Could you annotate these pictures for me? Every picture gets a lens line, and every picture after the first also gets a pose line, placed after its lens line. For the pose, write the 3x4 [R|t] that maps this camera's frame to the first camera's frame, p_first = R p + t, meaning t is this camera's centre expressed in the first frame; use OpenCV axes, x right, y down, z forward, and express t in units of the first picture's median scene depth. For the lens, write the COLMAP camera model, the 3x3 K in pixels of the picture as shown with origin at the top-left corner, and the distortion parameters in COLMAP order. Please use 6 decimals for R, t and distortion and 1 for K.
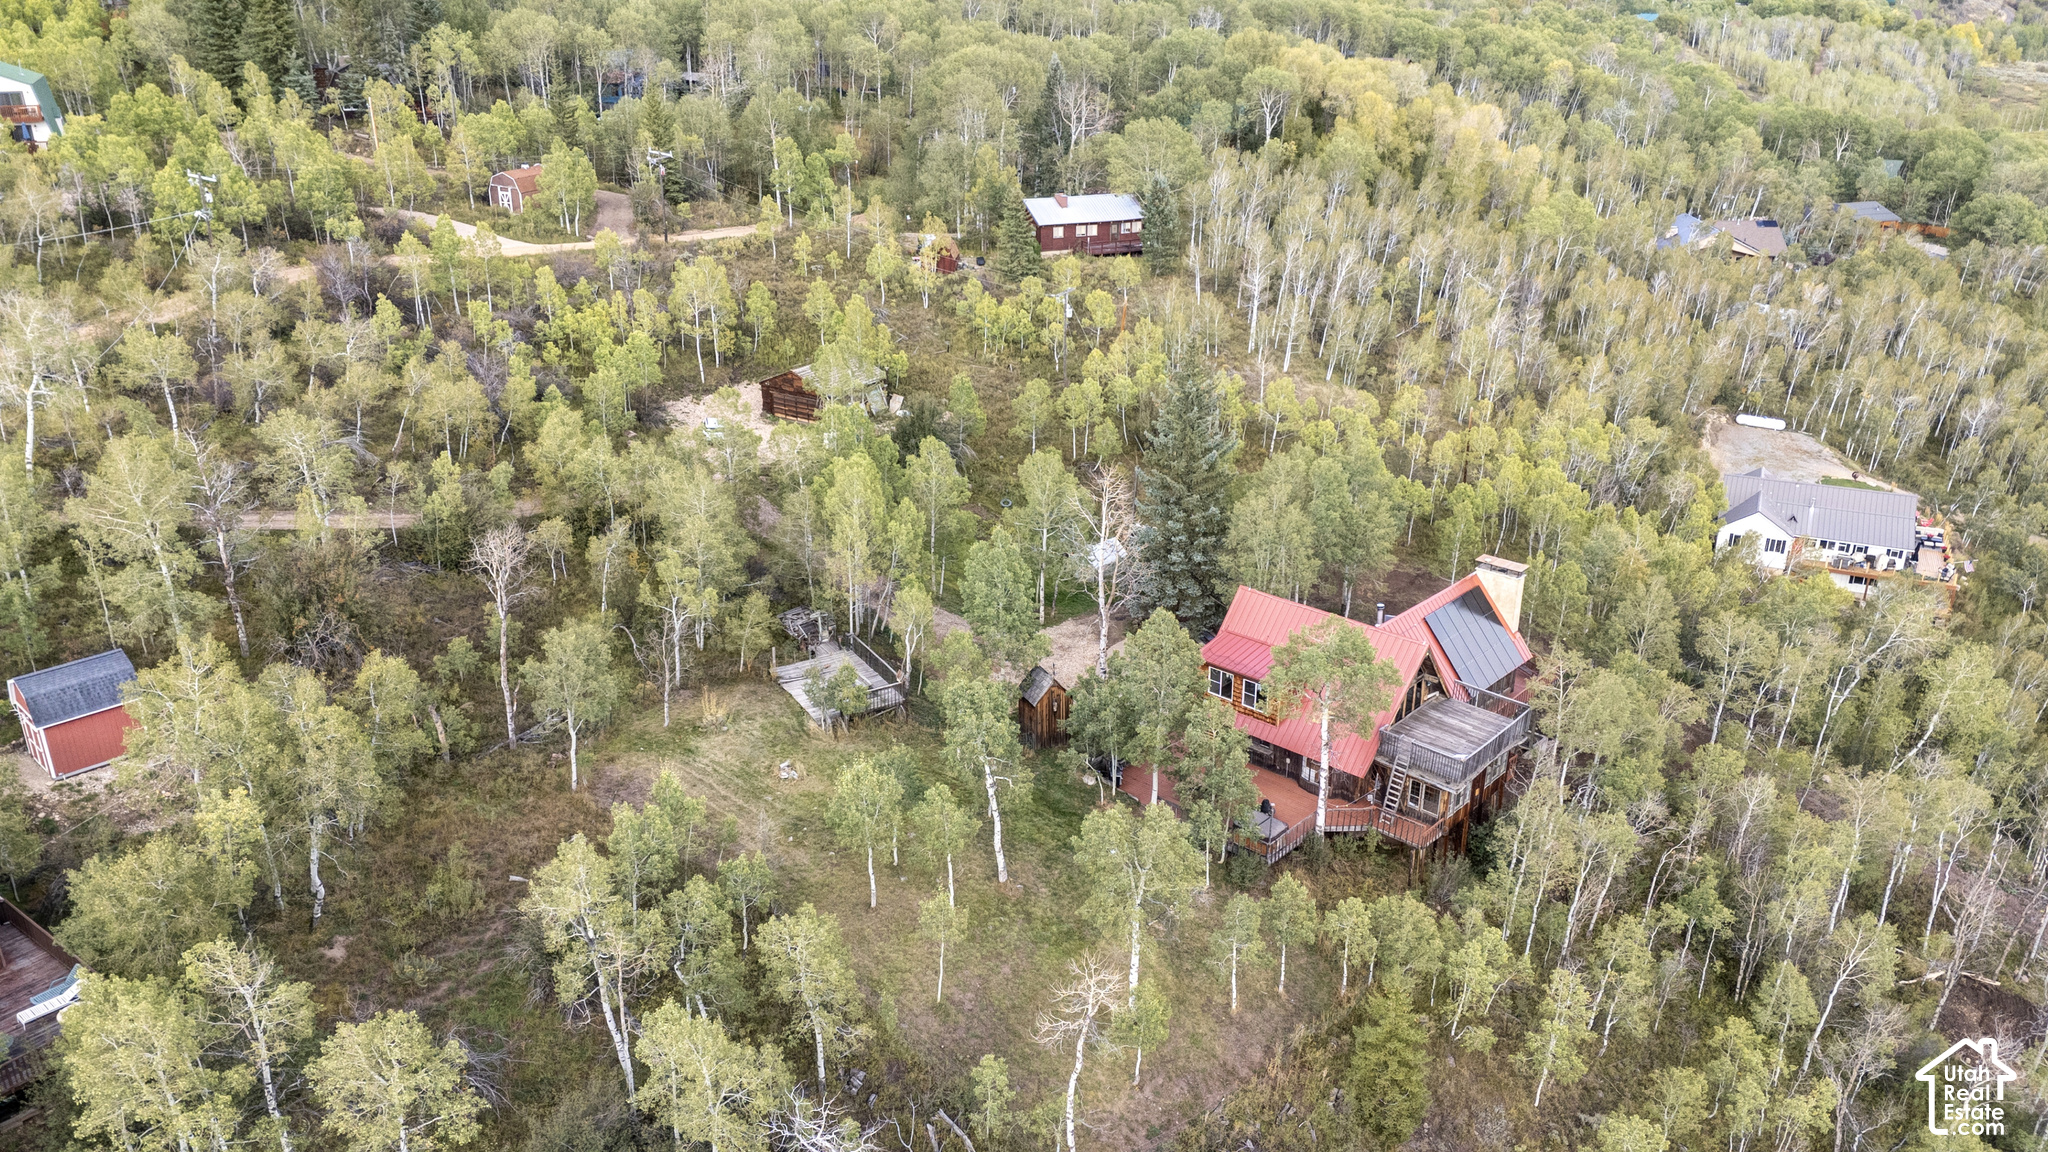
lens RADIAL K [[1493.1, 0, 1024.0], [0, 1493.1, 576.0], [0, 0, 1]] dist [0.050745, -0.033006]
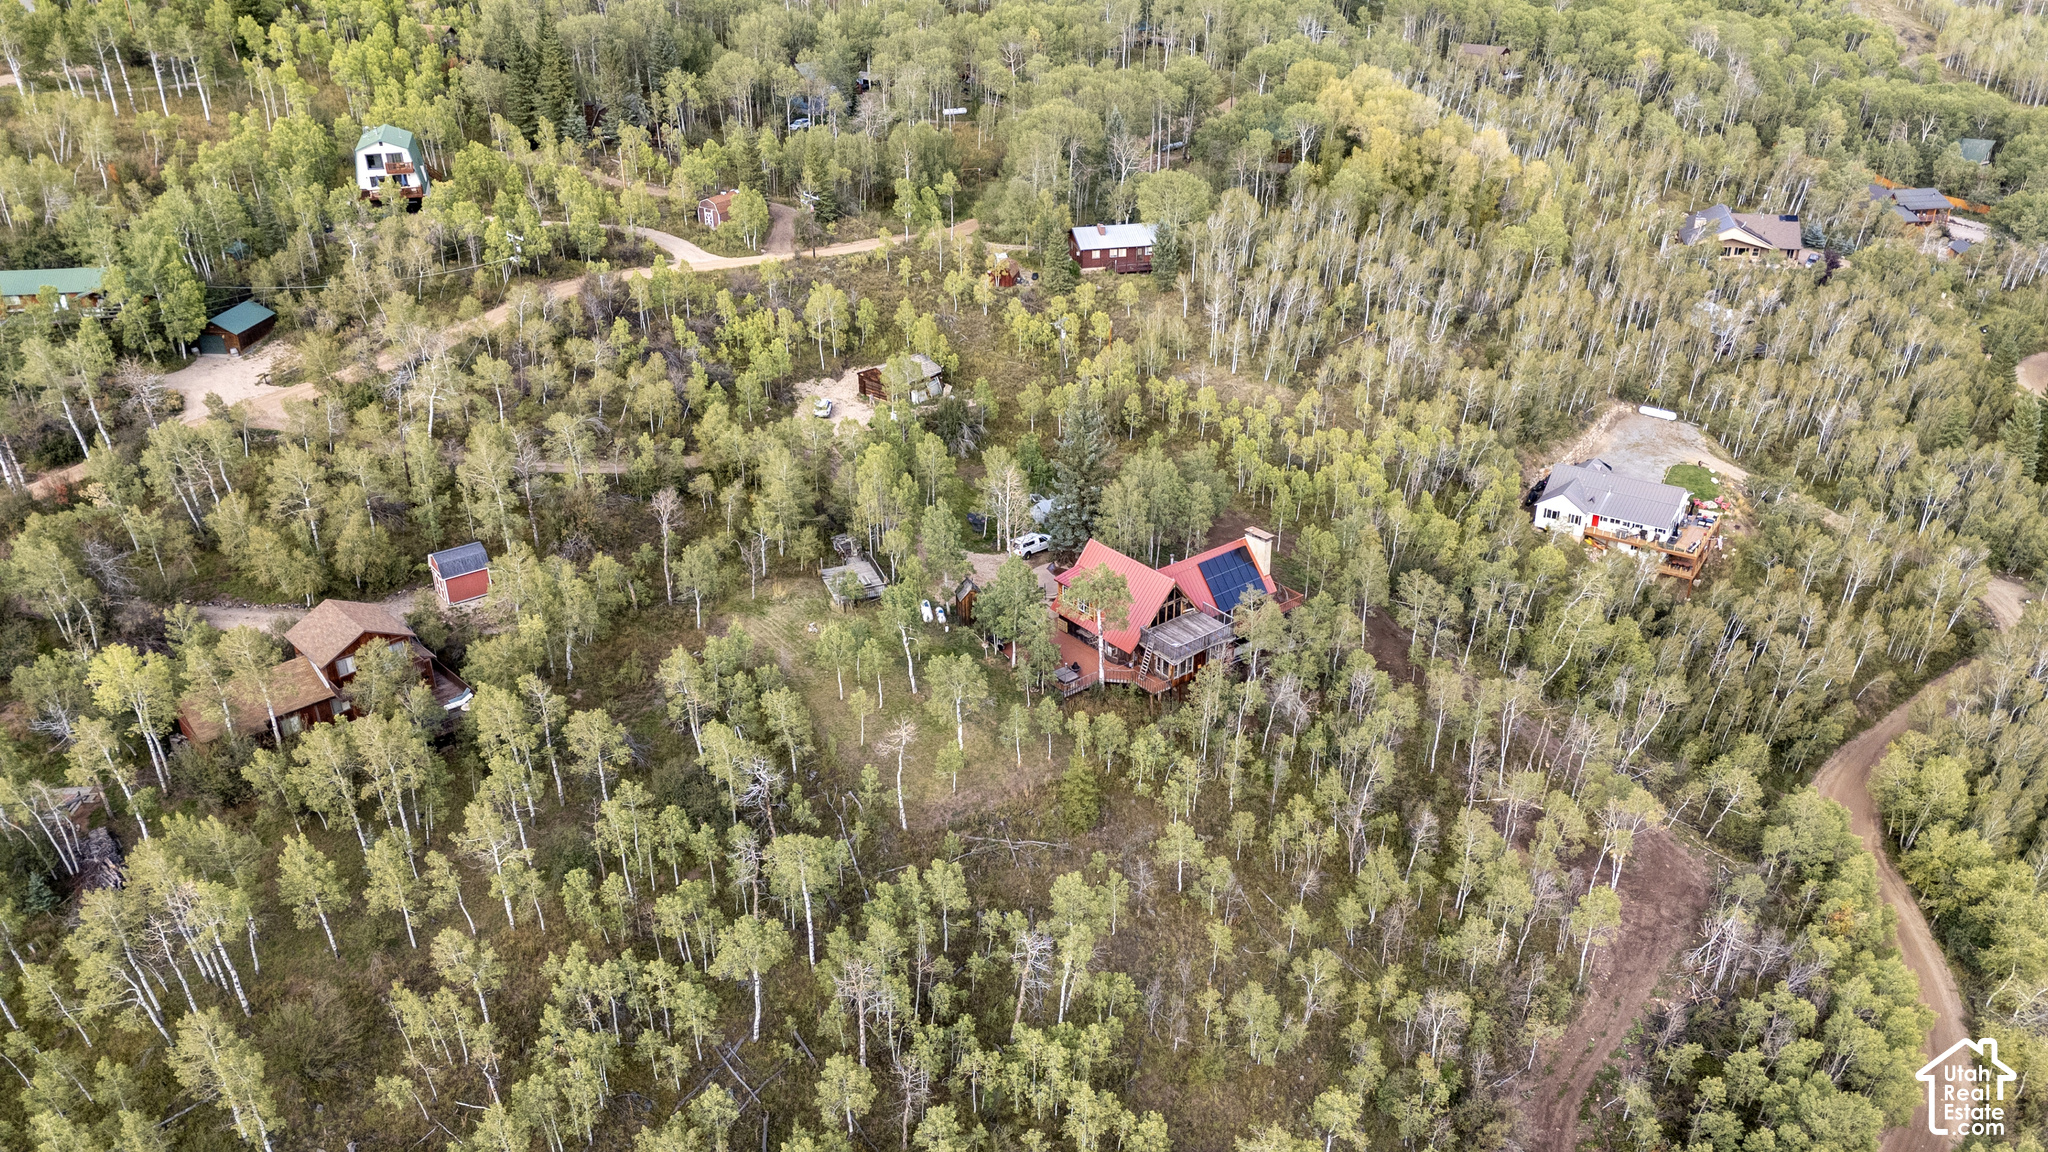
lens RADIAL K [[1501.5, 0, 1024.0], [0, 1501.5, 576.0], [0, 0, 1]] dist [0.069322, -0.062360]
pose [[0.986794, 0.063045, -0.149205, 0.242267], [-0.051337, 0.995386, 0.081066, -0.062579], [0.153628, -0.072336, 0.985478, -0.506357]]
